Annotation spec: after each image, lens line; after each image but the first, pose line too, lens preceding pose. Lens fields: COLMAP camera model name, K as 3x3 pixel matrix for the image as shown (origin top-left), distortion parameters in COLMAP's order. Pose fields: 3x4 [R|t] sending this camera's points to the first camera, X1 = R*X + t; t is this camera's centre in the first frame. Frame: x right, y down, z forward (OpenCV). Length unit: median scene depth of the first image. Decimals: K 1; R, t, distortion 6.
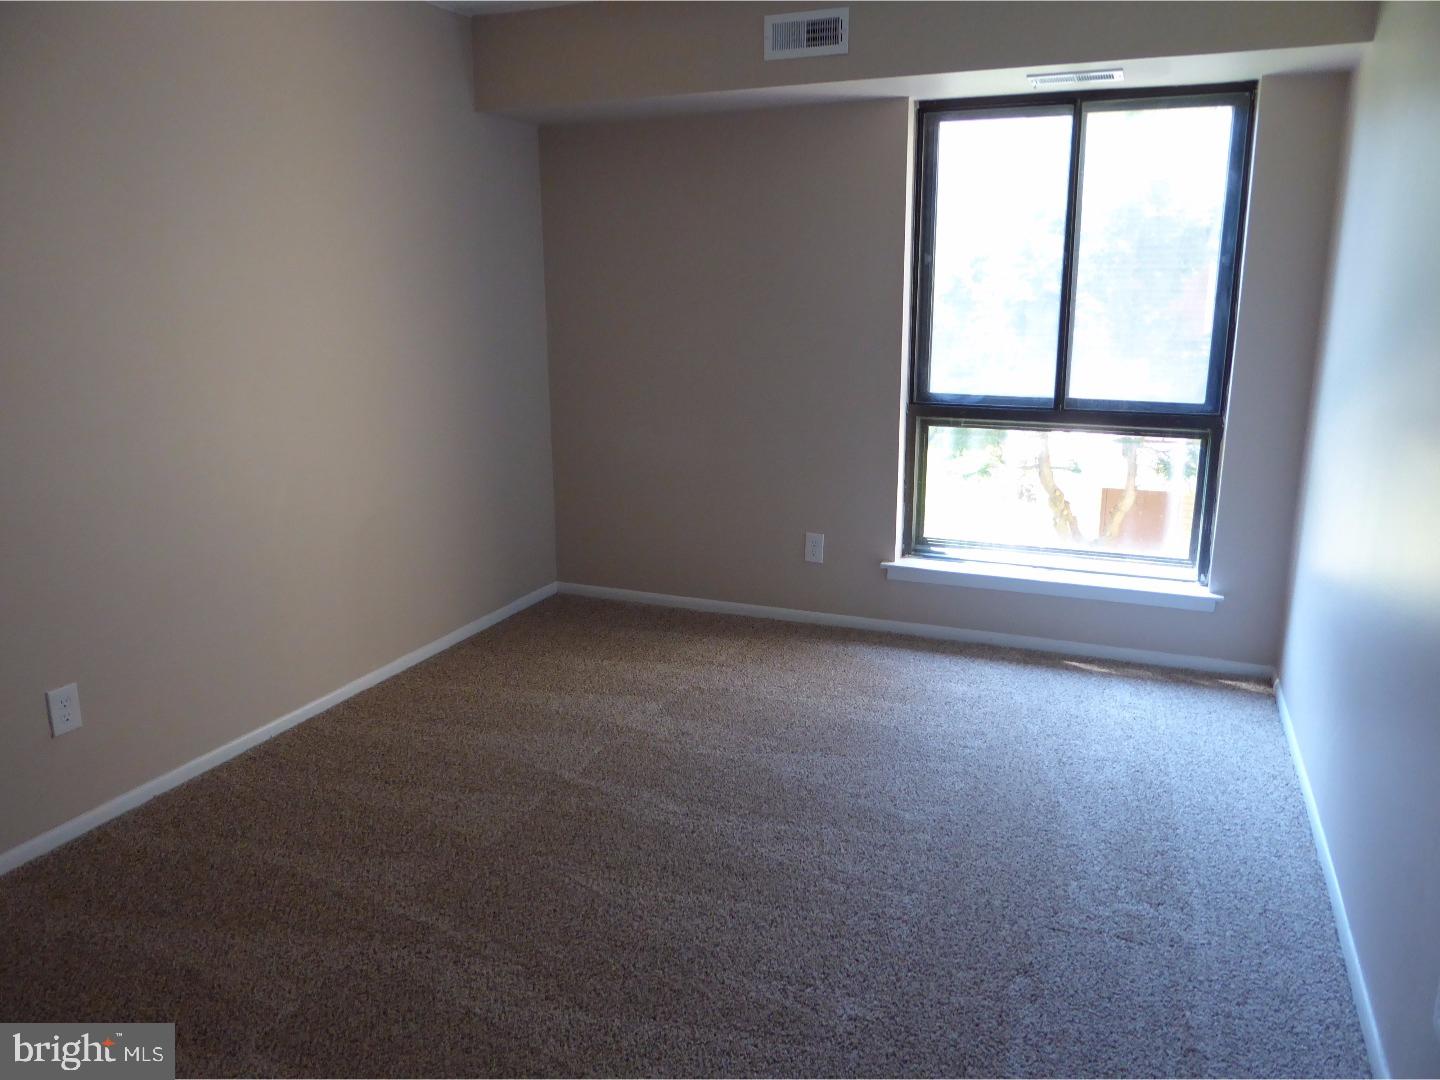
lens RADIAL K [[1048.5, 0, 722.2], [0, 1048.5, 536.9], [0, 0, 1]] dist [-0.013411, 0.007233]
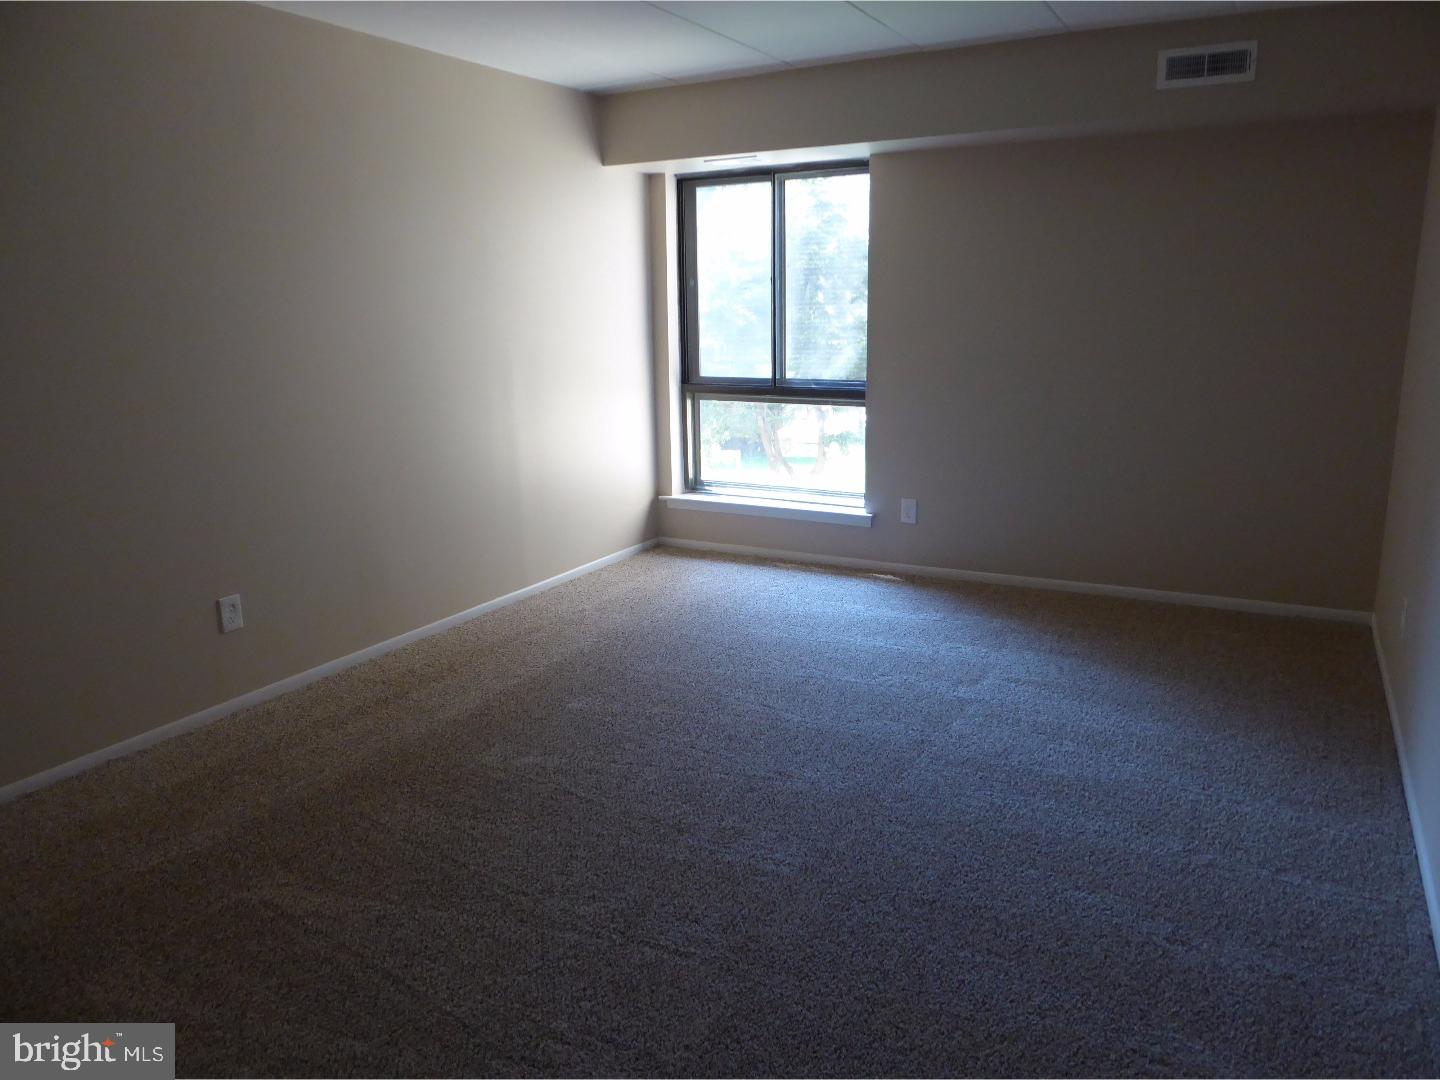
lens RADIAL K [[1048.5, 0, 723.2], [0, 1048.5, 525.6], [0, 0, 1]] dist [-0.013411, 0.007233]
pose [[0.989501, 0.012837, -0.143956, 0.458732], [-0.014305, 0.999856, -0.009170, 0.080285], [0.143817, 0.011133, 0.989542, -0.414242]]
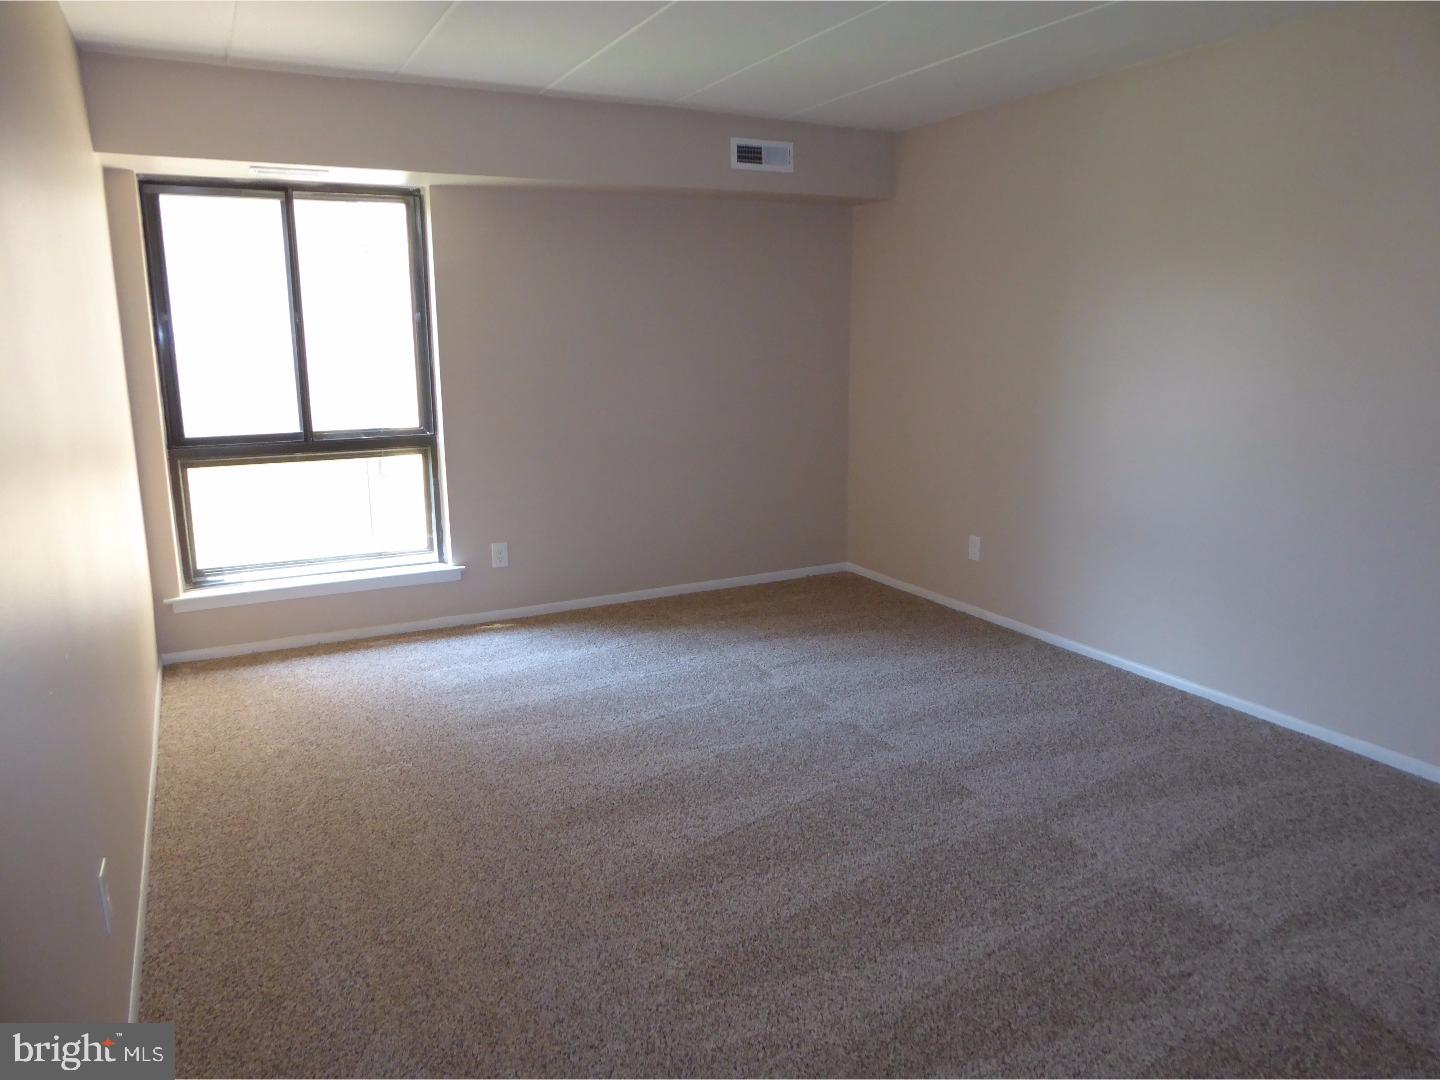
lens RADIAL K [[1048.5, 0, 733.7], [0, 1048.5, 538.4], [0, 0, 1]] dist [-0.013411, 0.007233]
pose [[0.659091, -0.155909, 0.735725, -0.256484], [0.173636, 0.983391, 0.052842, 0.007847], [-0.731744, 0.092921, 0.675216, -0.153509]]
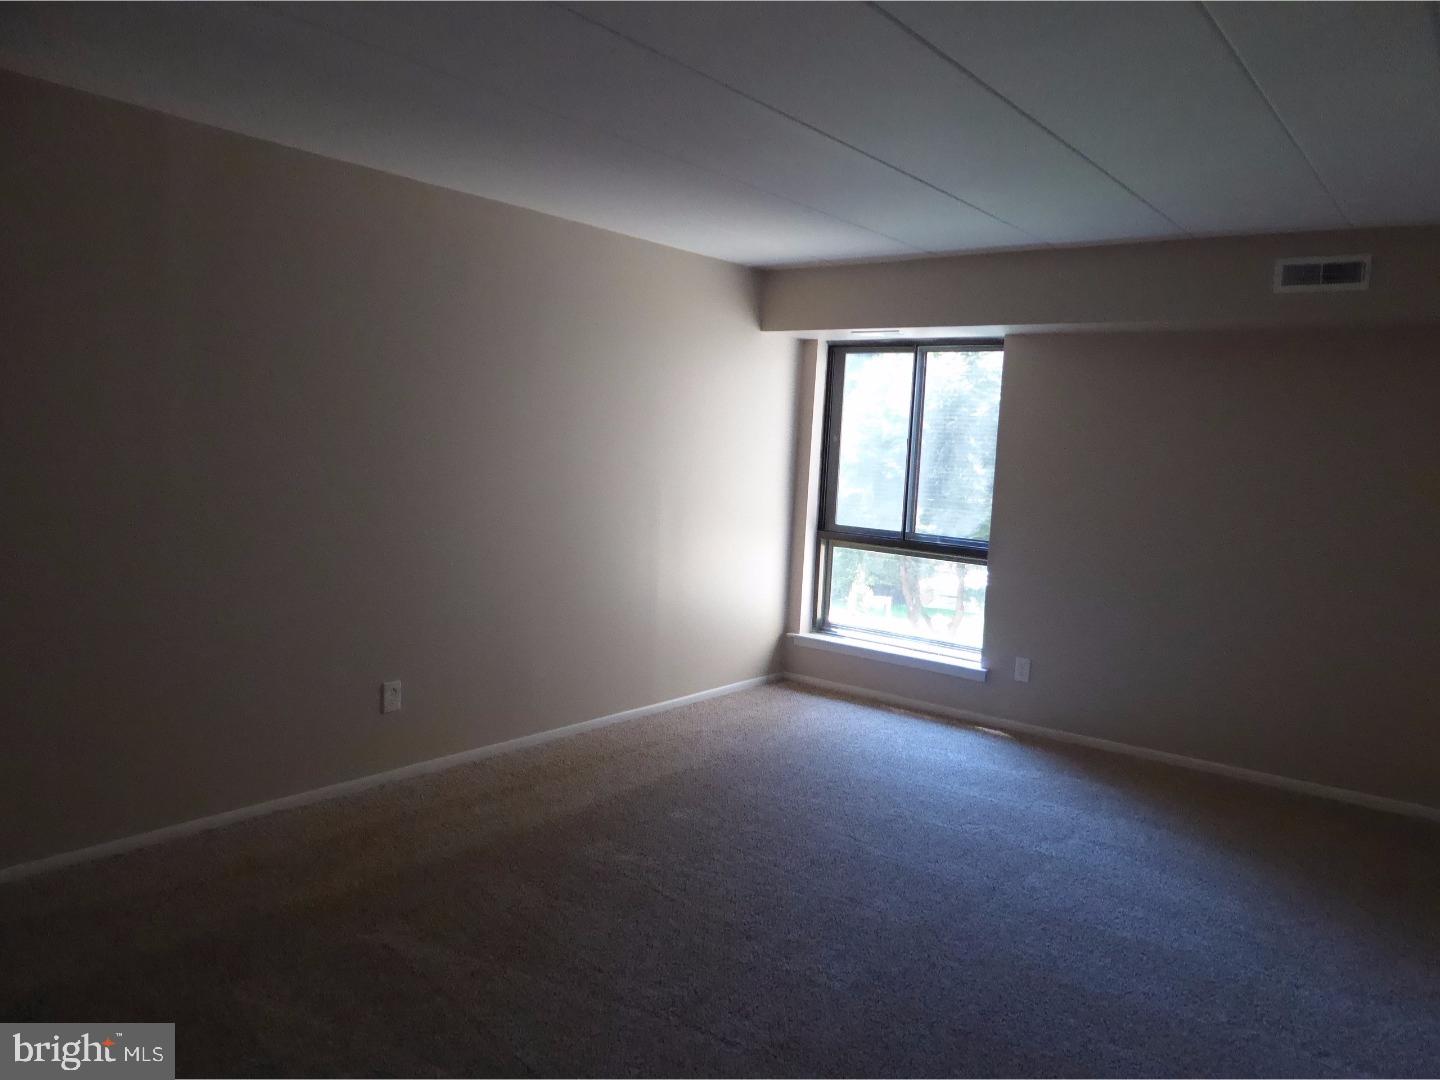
lens RADIAL K [[1048.0, 0, 725.3], [0, 1048.0, 532.0], [0, 0, 1]] dist [-0.003944, -0.009548]
pose [[0.951958, 0.072911, -0.297423, 0.523907], [-0.114466, 0.985561, -0.124768, 0.084182], [0.284031, 0.152818, 0.946558, -0.500091]]
